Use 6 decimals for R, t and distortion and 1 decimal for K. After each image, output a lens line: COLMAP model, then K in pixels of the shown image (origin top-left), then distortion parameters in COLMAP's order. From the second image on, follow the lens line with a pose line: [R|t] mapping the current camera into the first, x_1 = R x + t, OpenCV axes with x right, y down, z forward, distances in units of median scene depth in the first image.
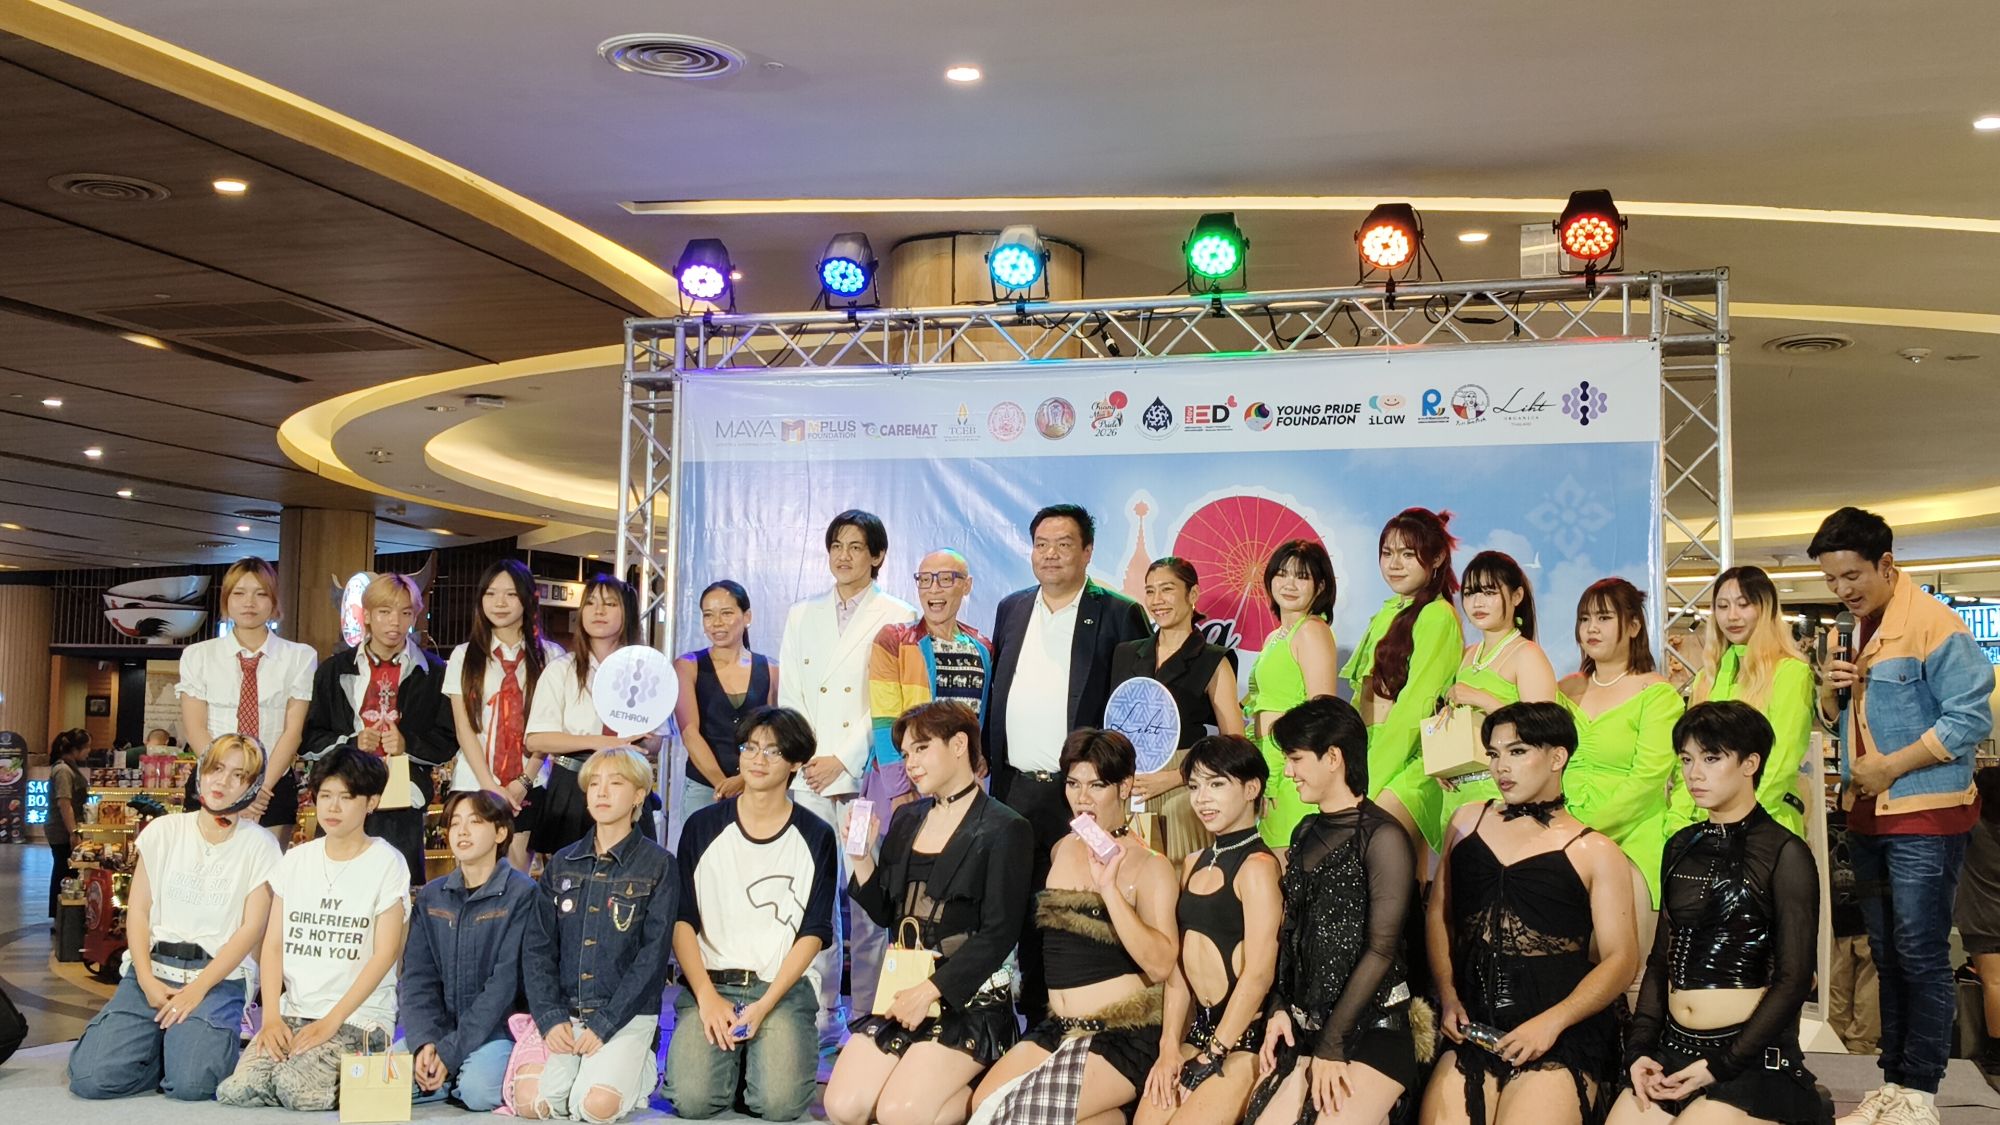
lens RADIAL K [[2283.4, 0, 1012.9], [0, 2283.4, 558.5], [0, 0, 1]] dist [0.281534, -1.085920]
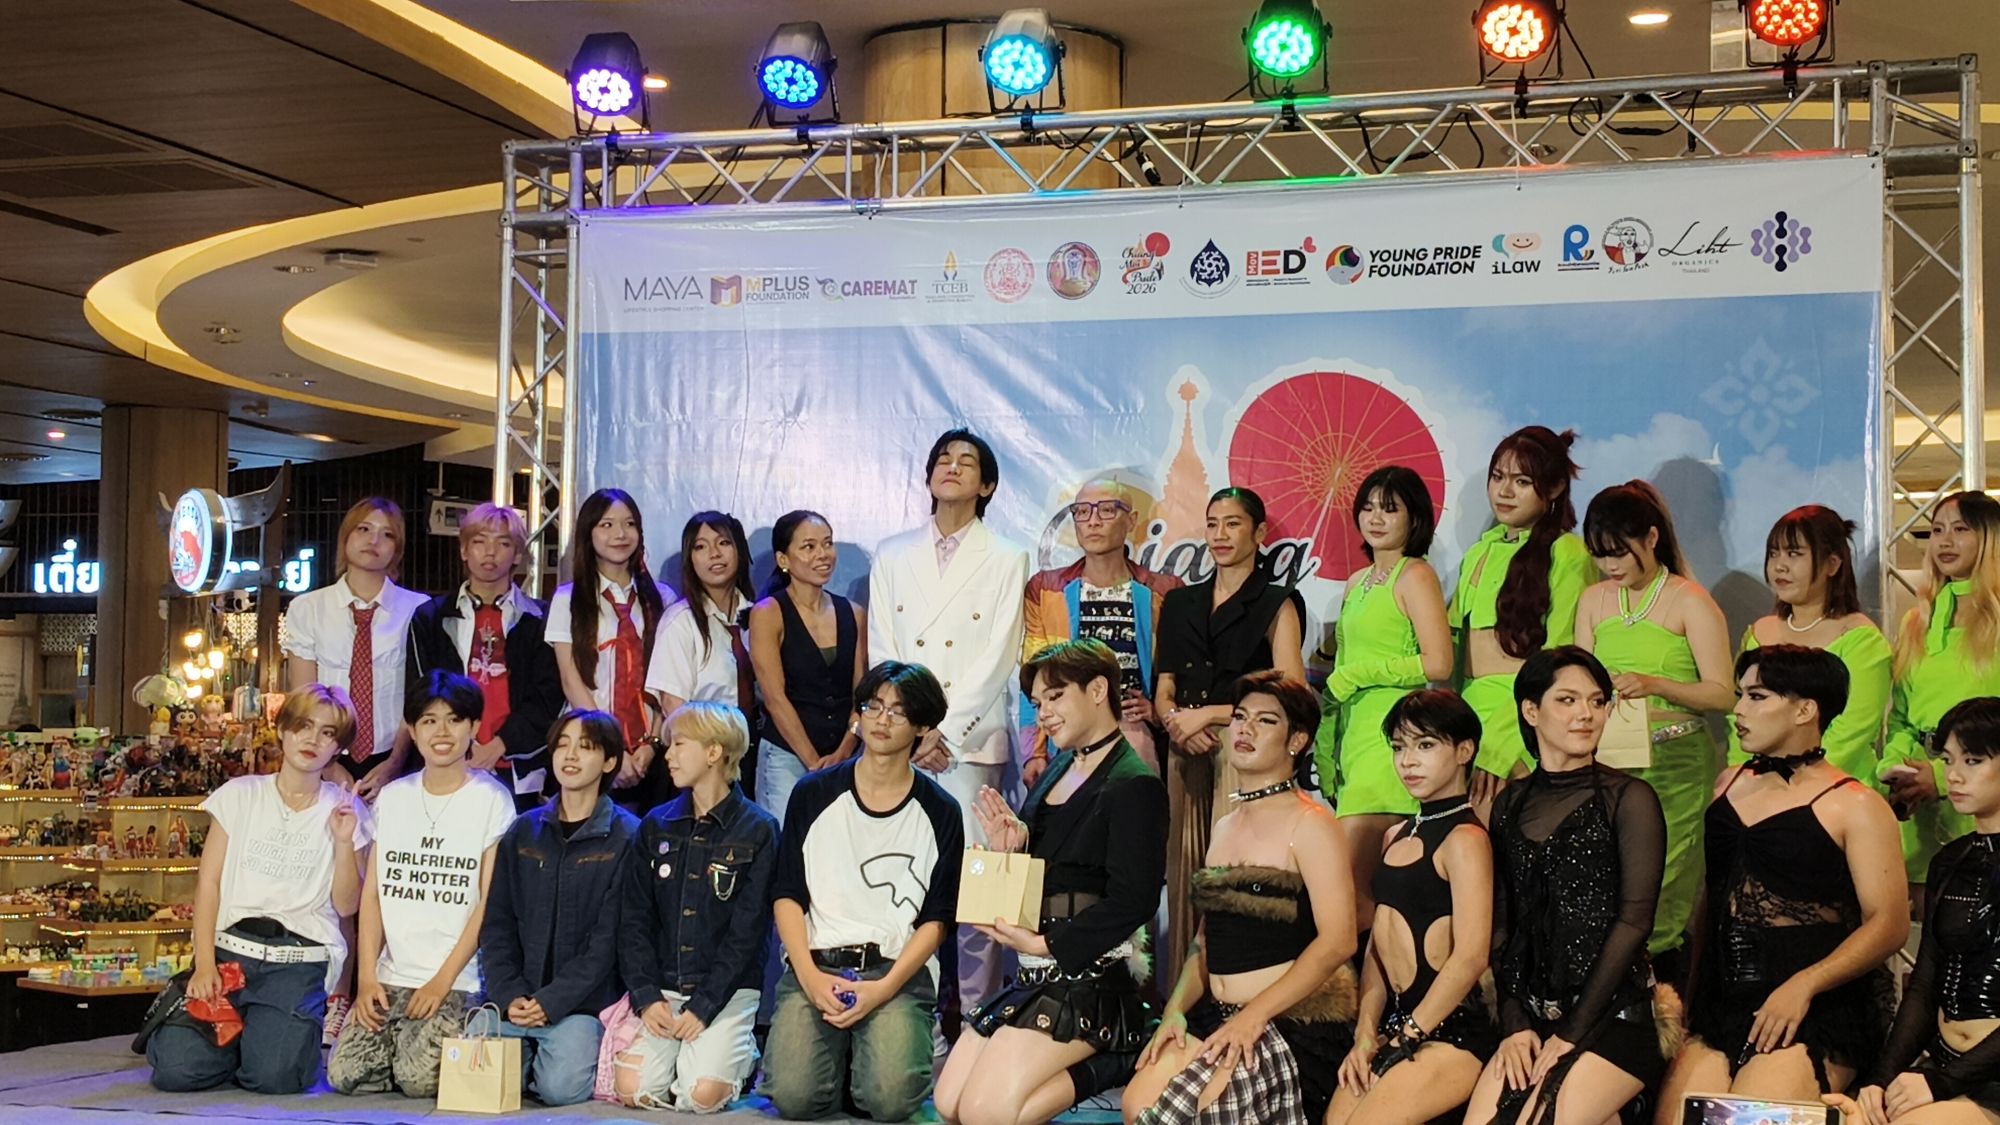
lens RADIAL K [[3110.8, 0, 1014.5], [0, 3110.8, 563.0], [0, 0, 1]] dist [0.298461, -1.262507]
pose [[0.999394, -0.005458, -0.034373, 0.033197], [0.006421, 0.999589, 0.027951, 0.005362], [0.034207, -0.028155, 0.999018, -0.016779]]
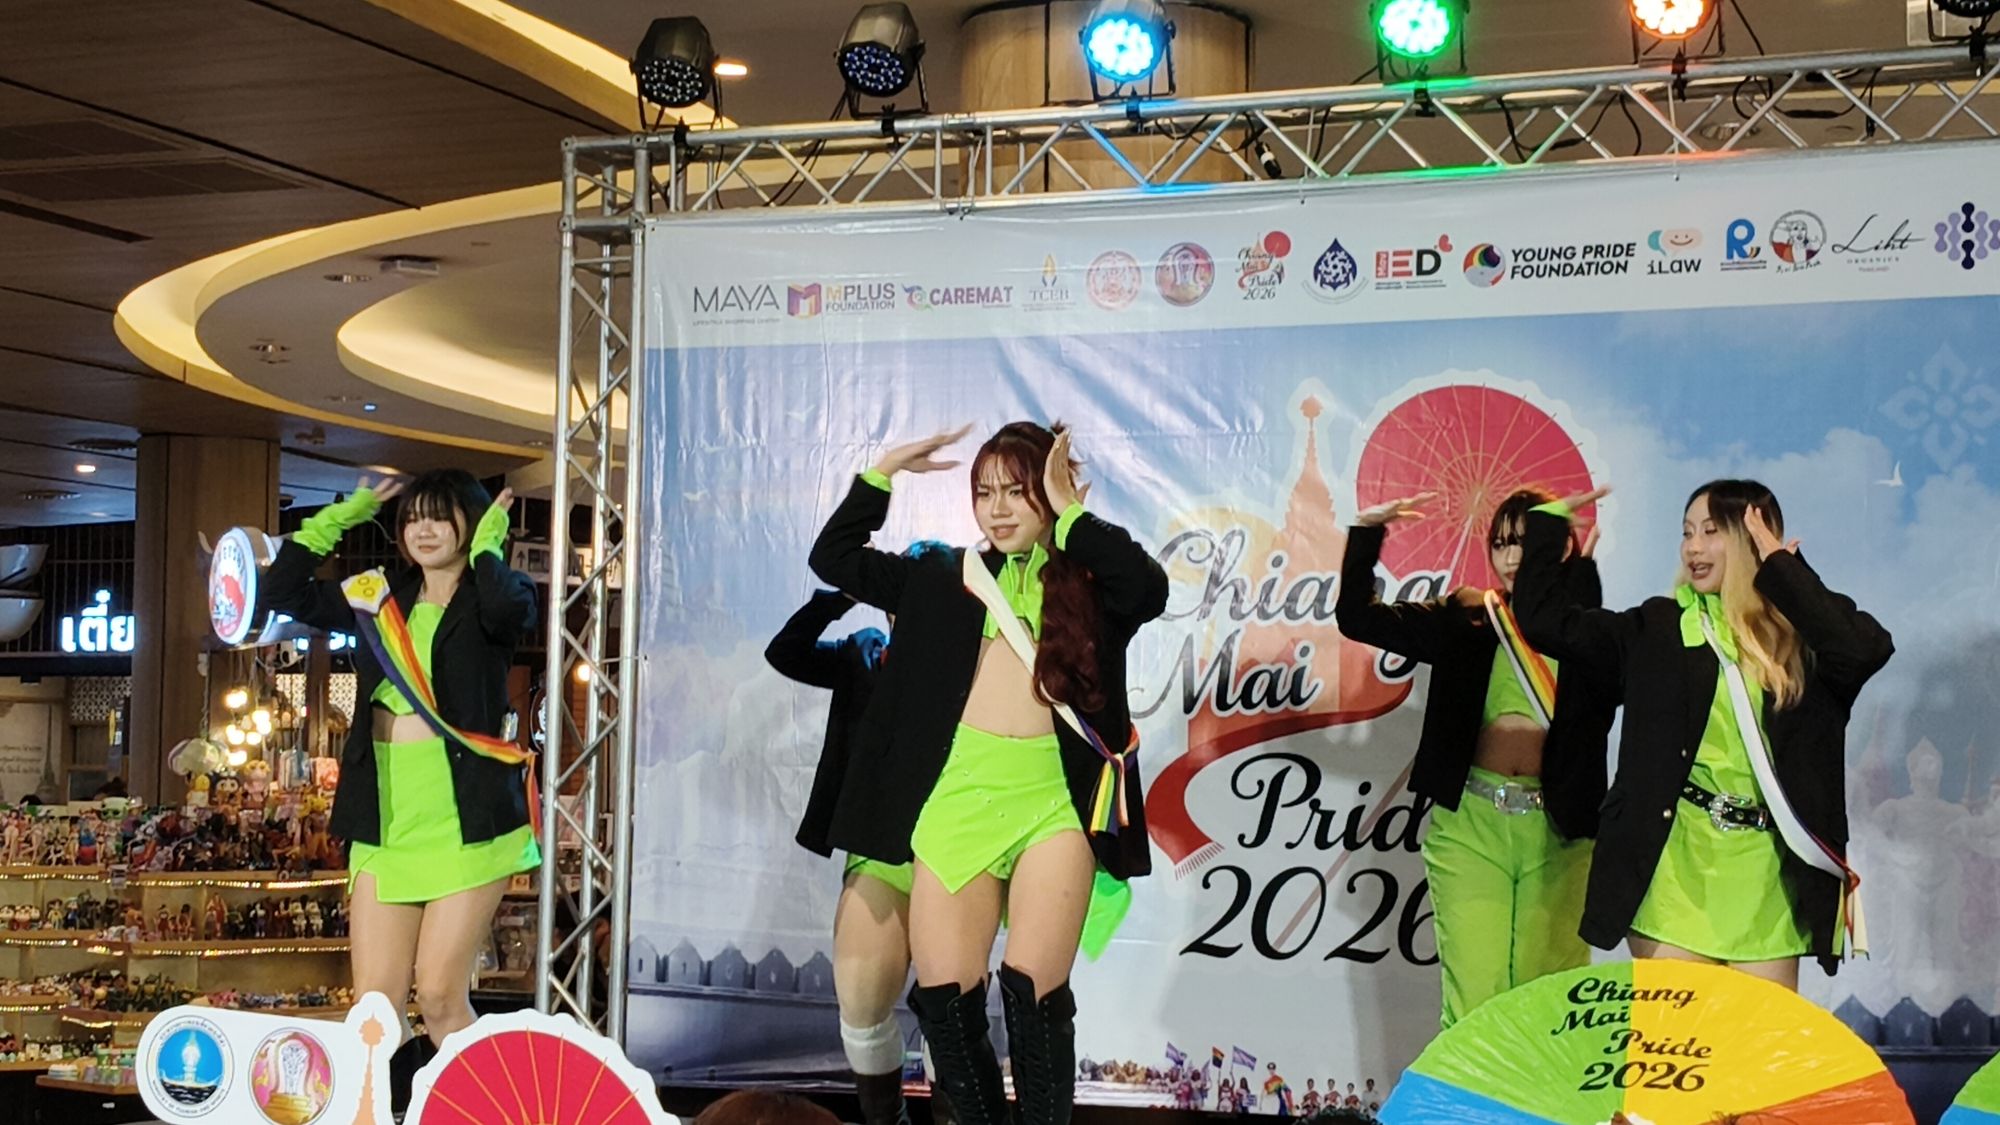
lens RADIAL K [[3758.8, 0, 1008.0], [0, 3758.8, 560.9], [0, 0, 1]] dist [0.347389, -1.866108]
pose [[0.995693, -0.010600, -0.092109, 0.066787], [0.011794, 0.999853, 0.012427, 0.008257], [0.091963, -0.013460, 0.995671, -0.103185]]
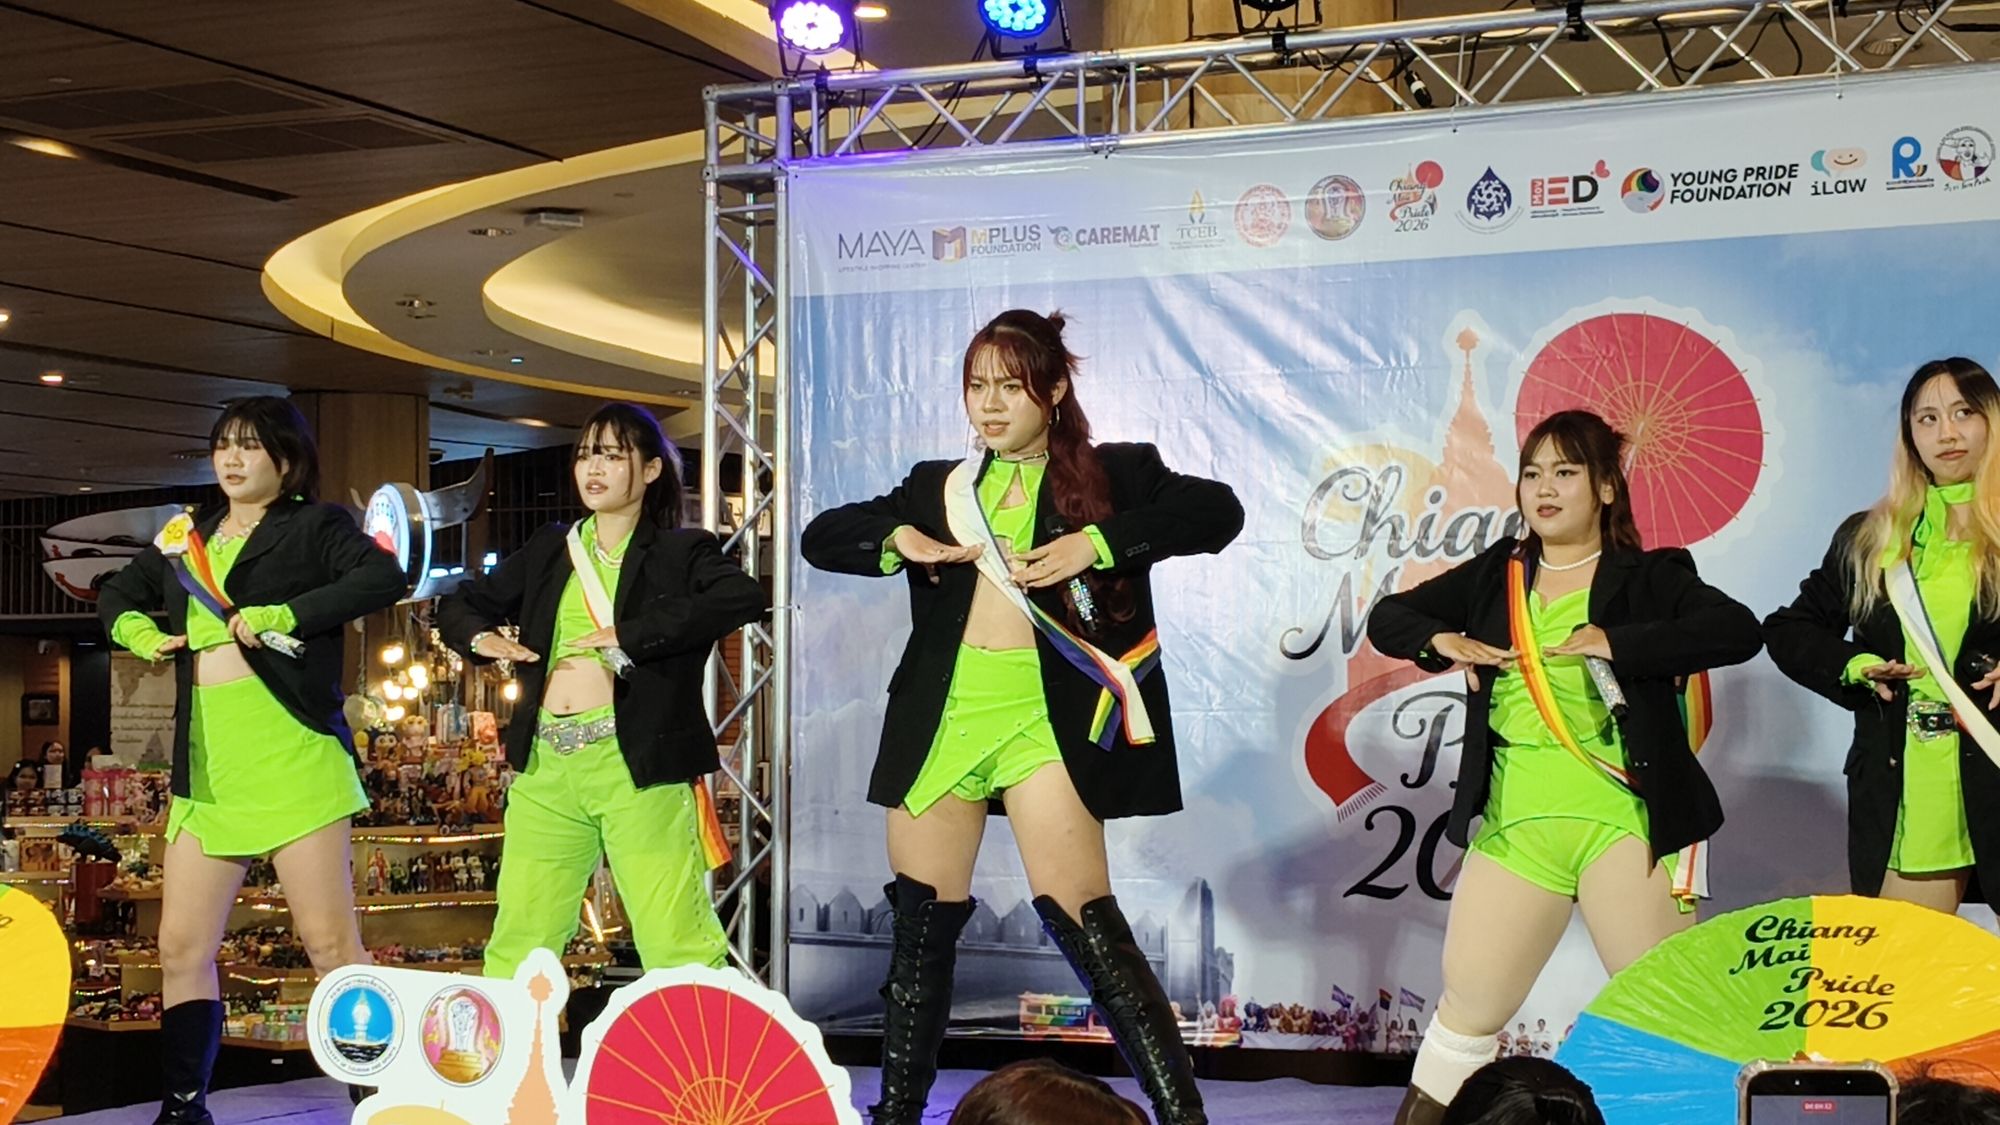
lens RADIAL K [[3758.8, 0, 1008.0], [0, 3758.8, 560.9], [0, 0, 1]] dist [0.347389, -1.866108]
pose [[0.991037, -0.030055, -0.130162, 0.062873], [0.033933, 0.999041, 0.027675, 0.007079], [0.129206, -0.031844, 0.991106, -0.093719]]
